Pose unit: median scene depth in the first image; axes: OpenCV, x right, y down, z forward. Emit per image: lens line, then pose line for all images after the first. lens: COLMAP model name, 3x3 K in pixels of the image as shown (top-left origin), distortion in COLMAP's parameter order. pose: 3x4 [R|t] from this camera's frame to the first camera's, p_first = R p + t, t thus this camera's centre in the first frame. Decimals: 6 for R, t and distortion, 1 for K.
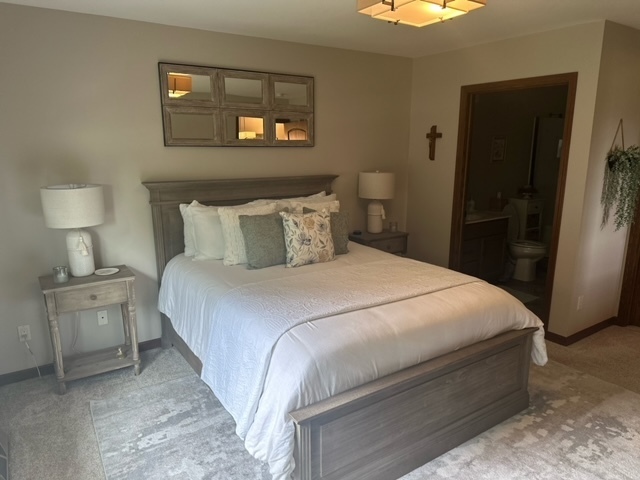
lens RADIAL K [[445.3, 0, 320.6], [0, 445.3, 240.3], [0, 0, 1]] dist [0.064918, -0.085603]
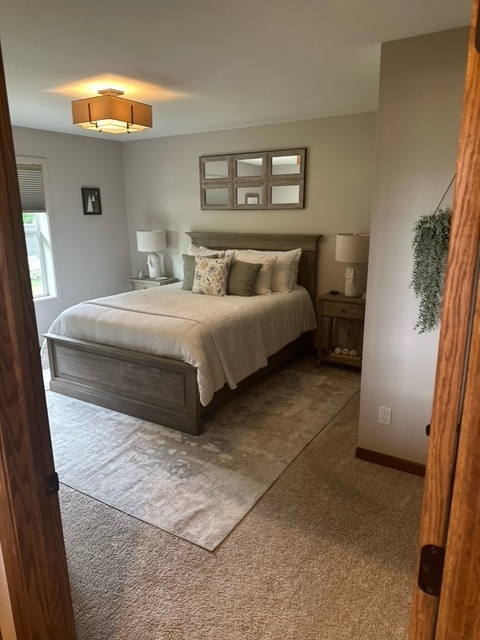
lens RADIAL K [[445.3, 0, 240.2], [0, 445.3, 322.0], [0, 0, 1]] dist [0.064918, -0.085603]
pose [[0.408851, 0.216229, -0.886615, 1.291249], [-0.182211, 0.971305, 0.152859, -0.098086], [0.894226, 0.099054, 0.436519, 0.504081]]
